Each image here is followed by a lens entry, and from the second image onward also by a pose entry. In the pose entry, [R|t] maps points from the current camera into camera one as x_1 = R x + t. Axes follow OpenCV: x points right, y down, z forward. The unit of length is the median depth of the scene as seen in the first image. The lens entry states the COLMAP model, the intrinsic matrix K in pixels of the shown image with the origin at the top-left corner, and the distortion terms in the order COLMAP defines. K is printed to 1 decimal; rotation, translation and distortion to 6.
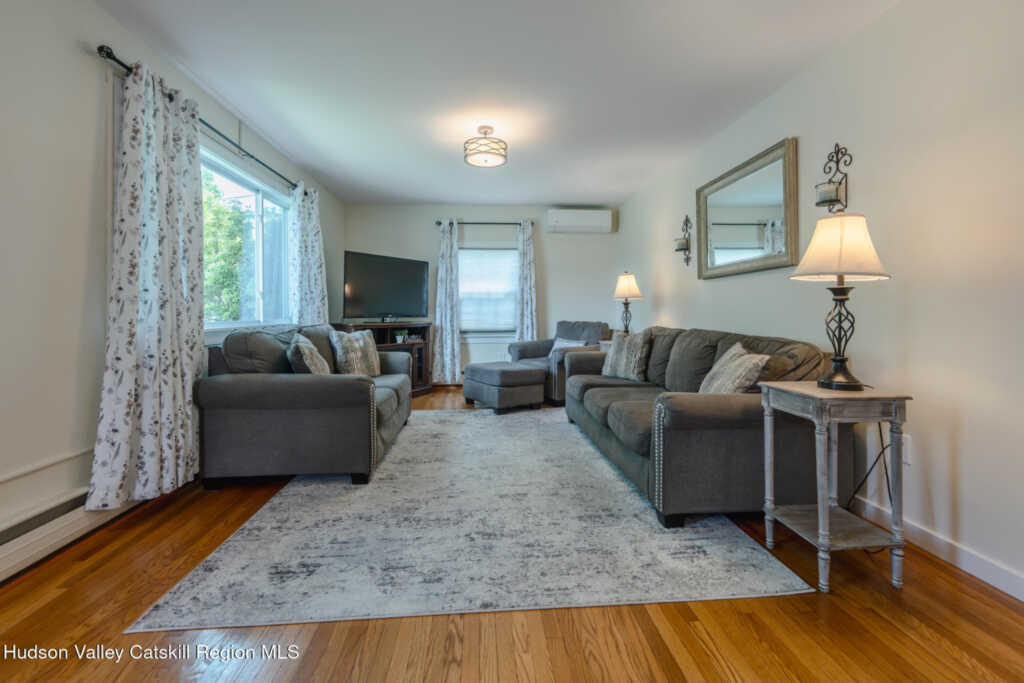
lens RADIAL K [[415.1, 0, 515.9], [0, 415.1, 314.4], [0, 0, 1]] dist [0.000312, 0.000109]
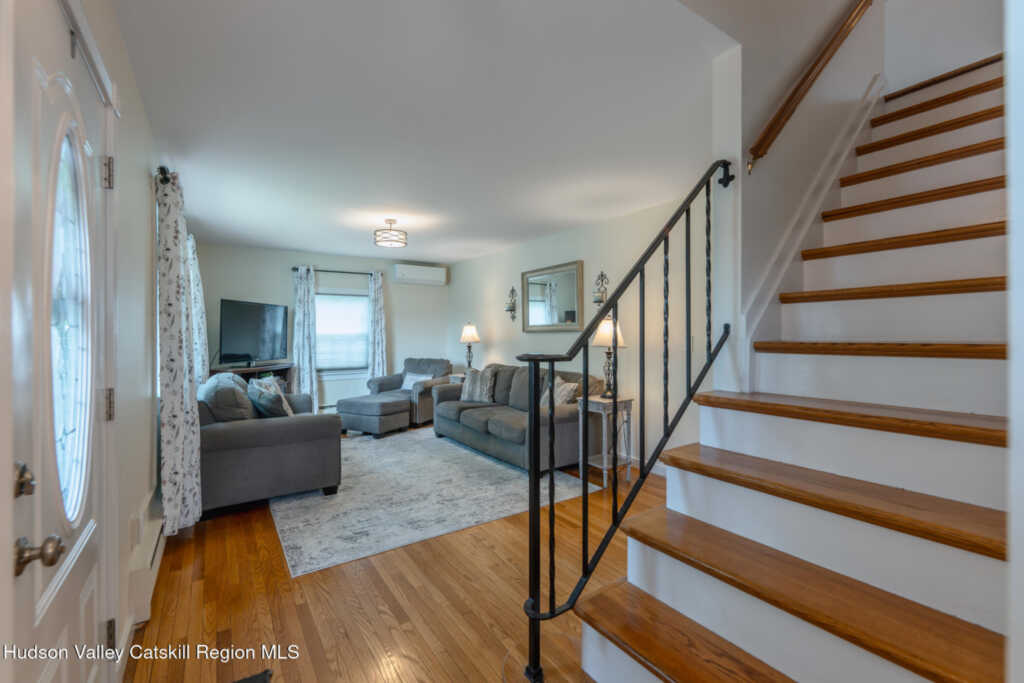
lens RADIAL K [[425.9, 0, 512.0], [0, 425.9, 341.5], [0, 0, 1]] dist [0.001589, 0.000181]
pose [[0.865918, -0.006624, 0.500142, -0.419394], [0.001293, 0.999939, 0.011004, -0.077426], [-0.500184, -0.008882, 0.865874, -0.366557]]
